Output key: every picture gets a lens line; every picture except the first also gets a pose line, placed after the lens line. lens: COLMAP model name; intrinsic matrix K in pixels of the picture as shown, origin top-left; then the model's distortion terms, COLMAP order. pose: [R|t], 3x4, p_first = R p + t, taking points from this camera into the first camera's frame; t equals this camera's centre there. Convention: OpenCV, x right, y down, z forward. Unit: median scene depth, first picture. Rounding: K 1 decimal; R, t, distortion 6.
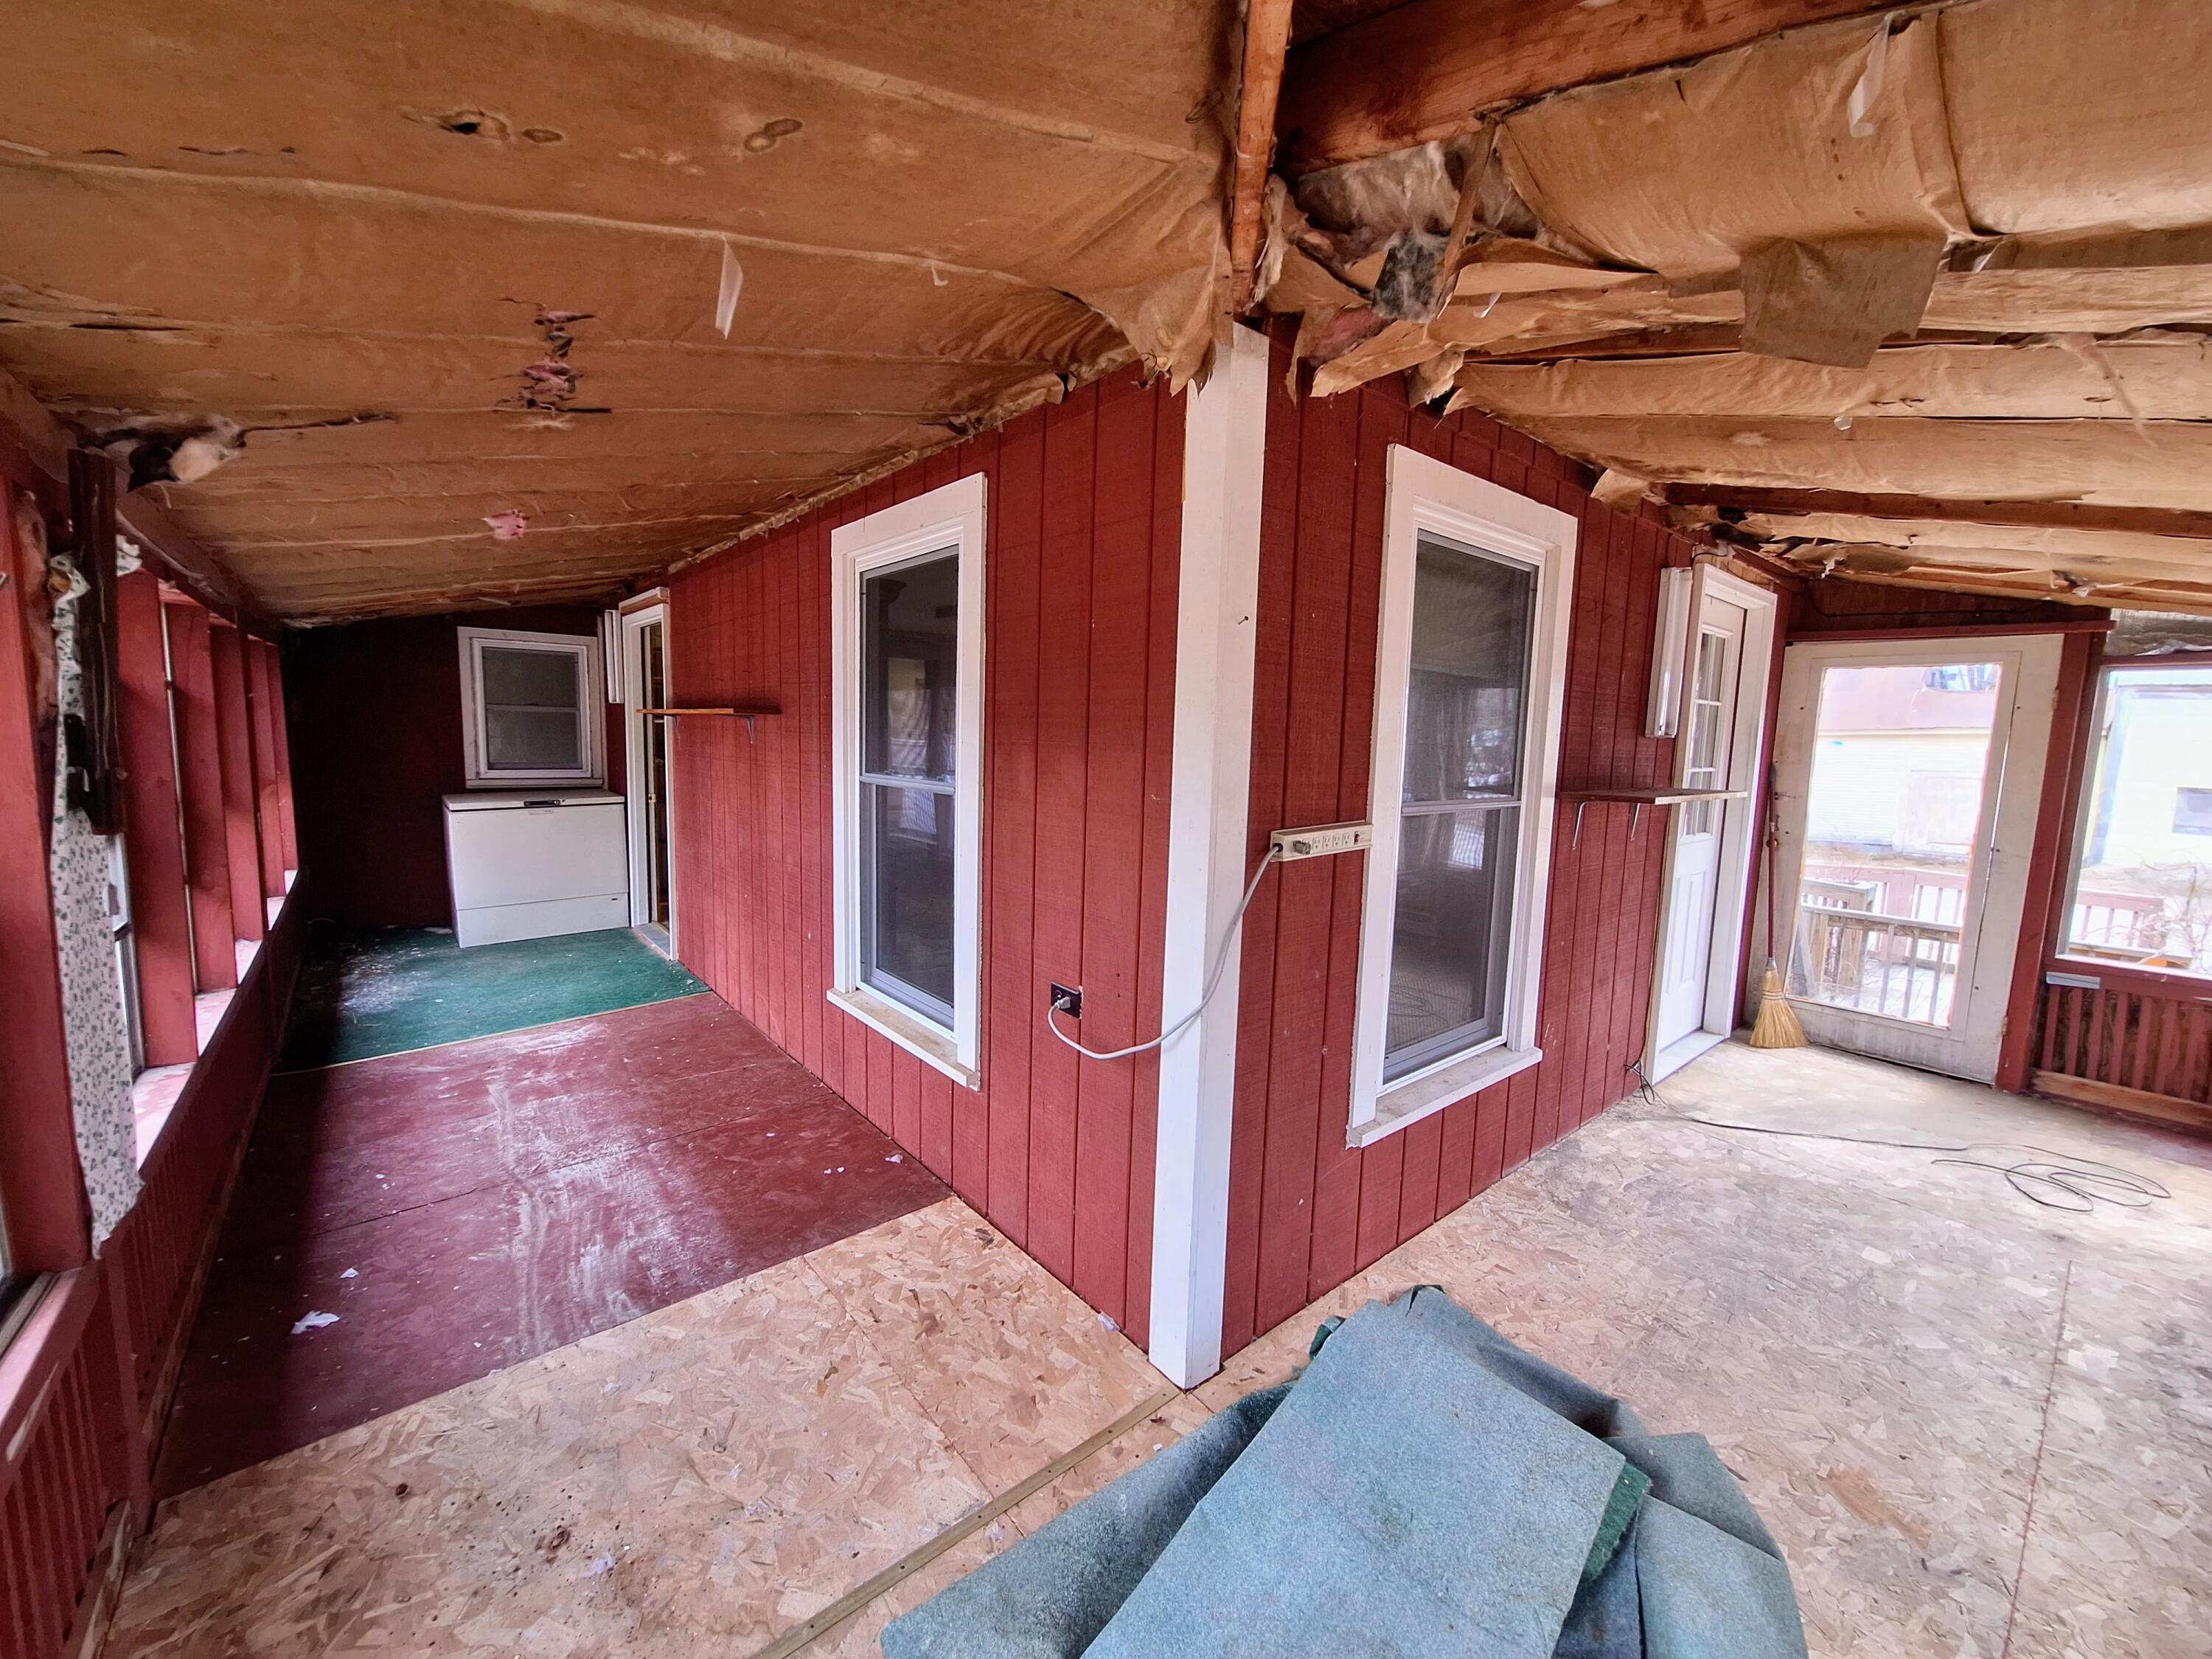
lens RADIAL K [[885.8, 0, 1106.0], [0, 885.8, 829.5], [0, 0, 1]] dist [0.008679, -0.002856]
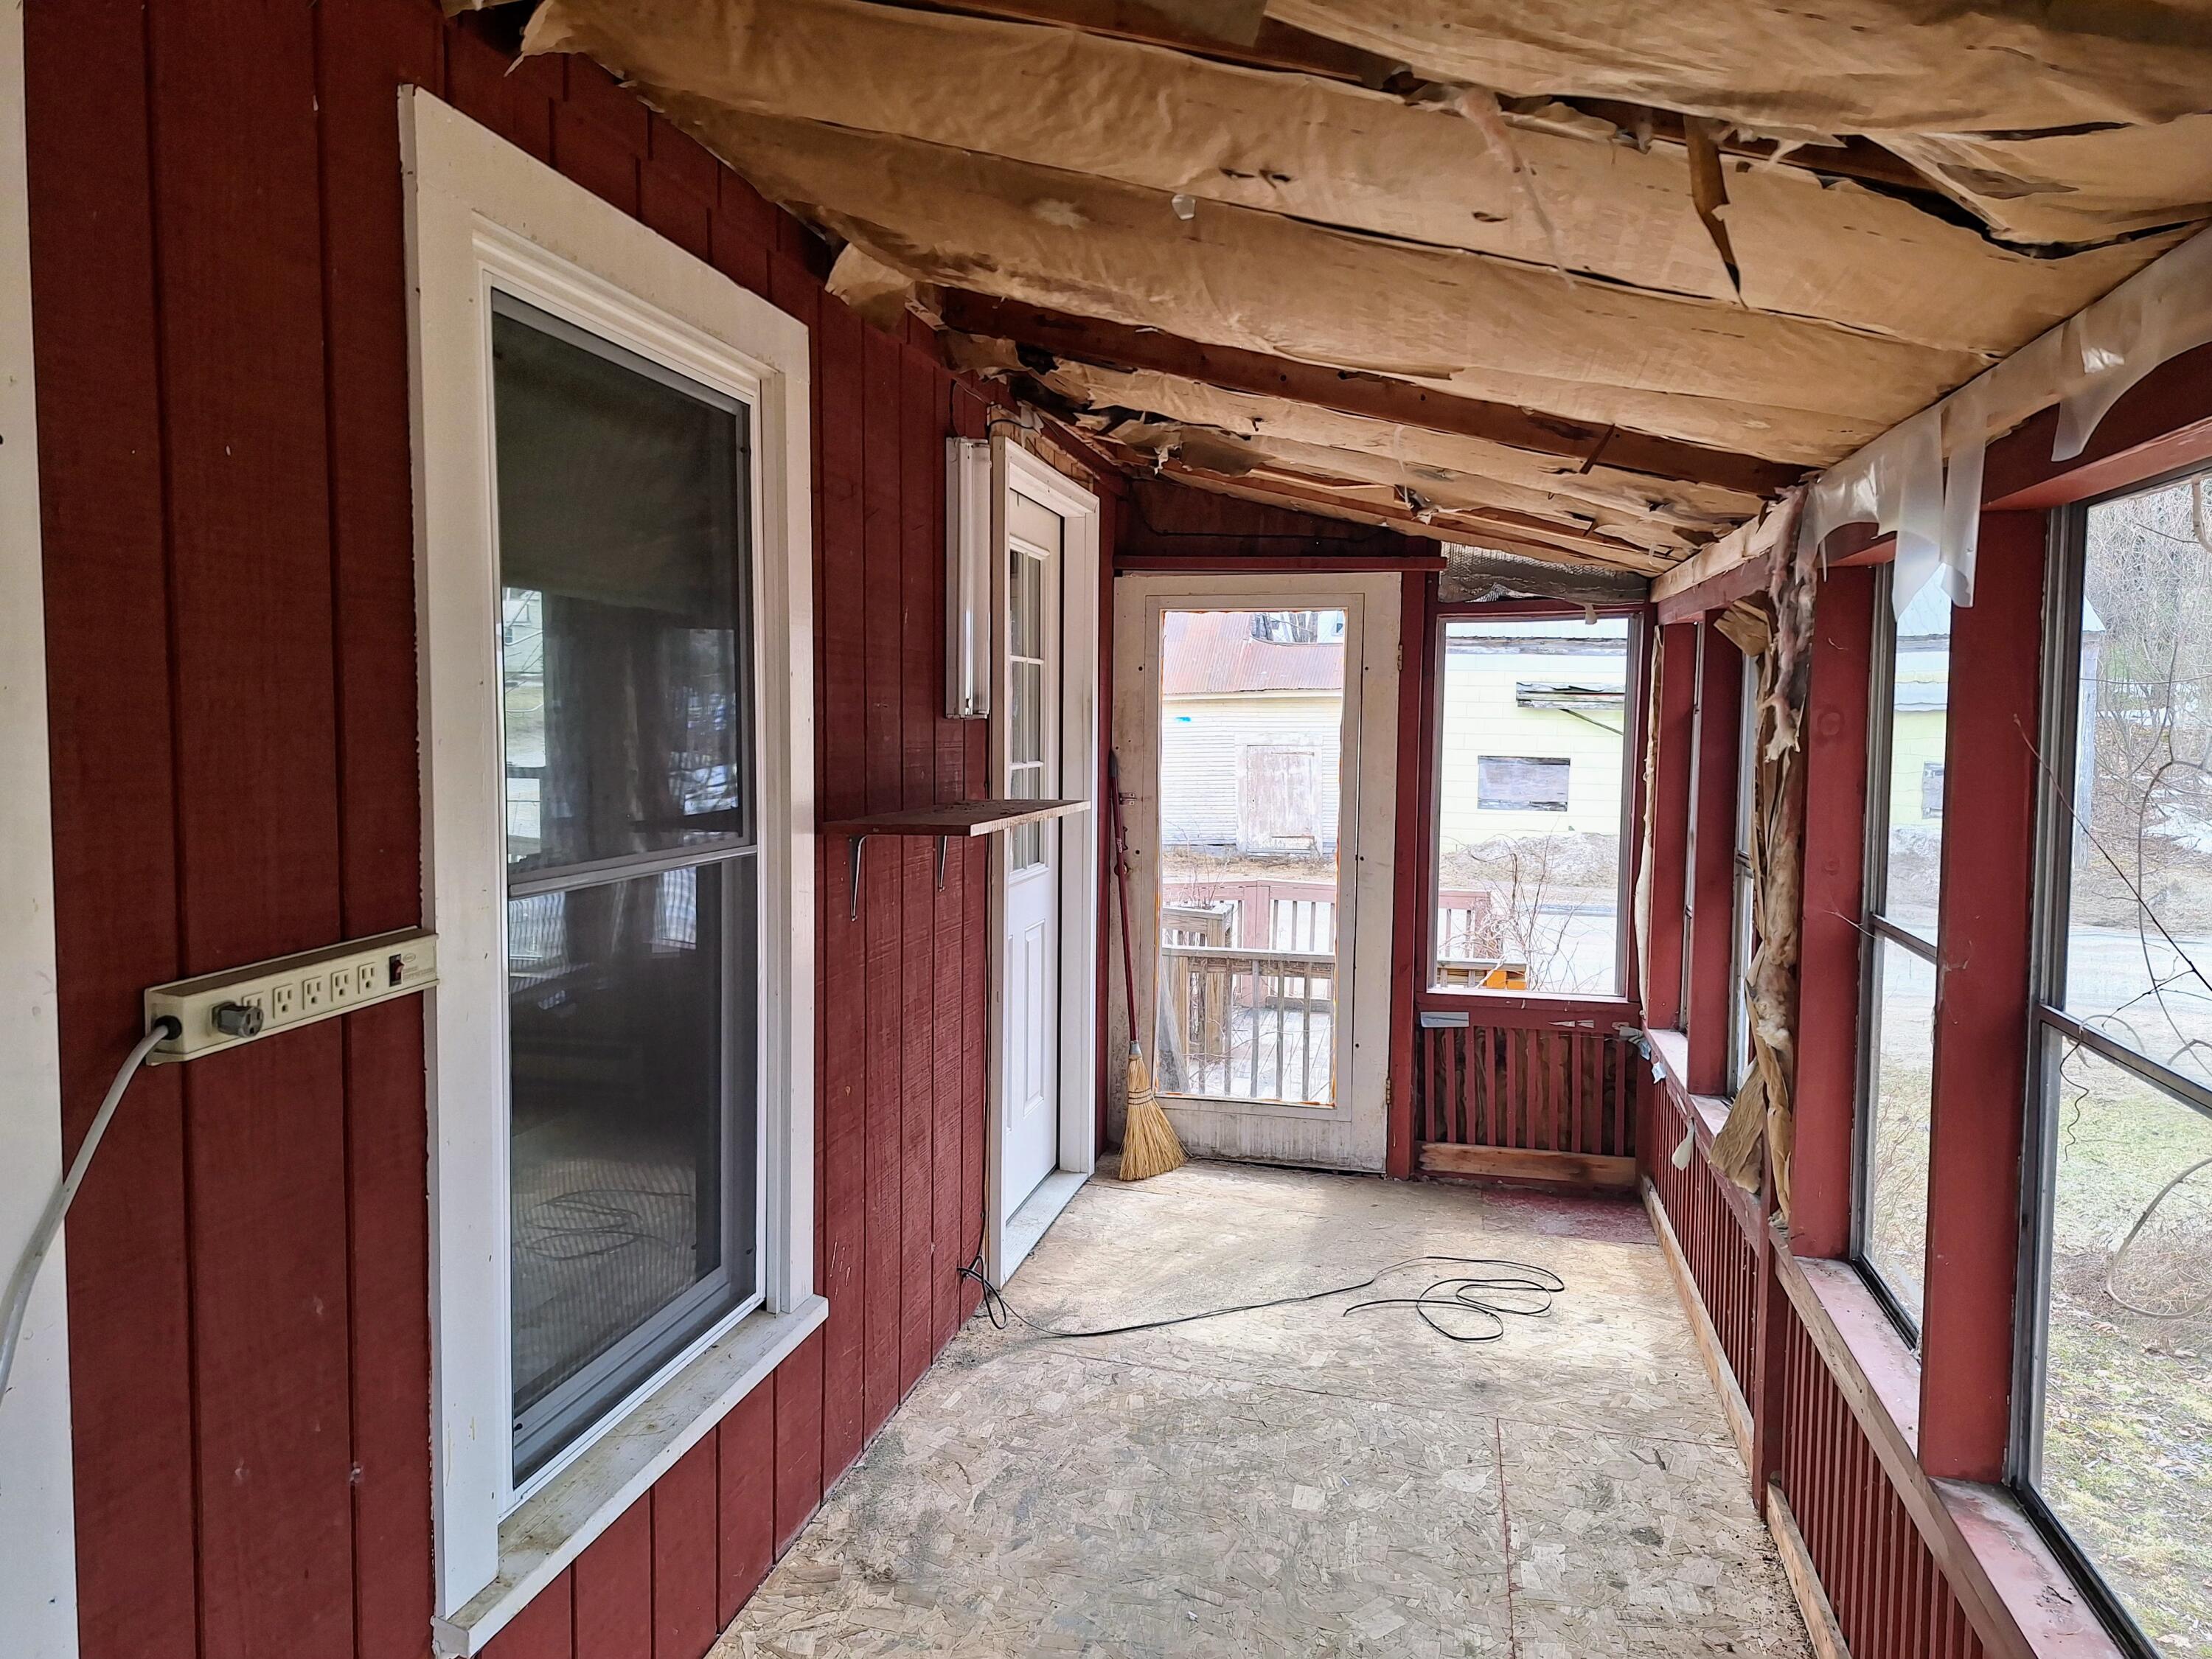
lens RADIAL K [[1510.9, 0, 1119.1], [0, 1510.9, 814.3], [0, 0, 1]] dist [0.095717, -0.116080]
pose [[0.791067, -0.059383, 0.608841, 0.081097], [0.080499, 0.996727, -0.007377, -0.024174], [-0.606411, 0.054847, 0.793258, 0.135465]]
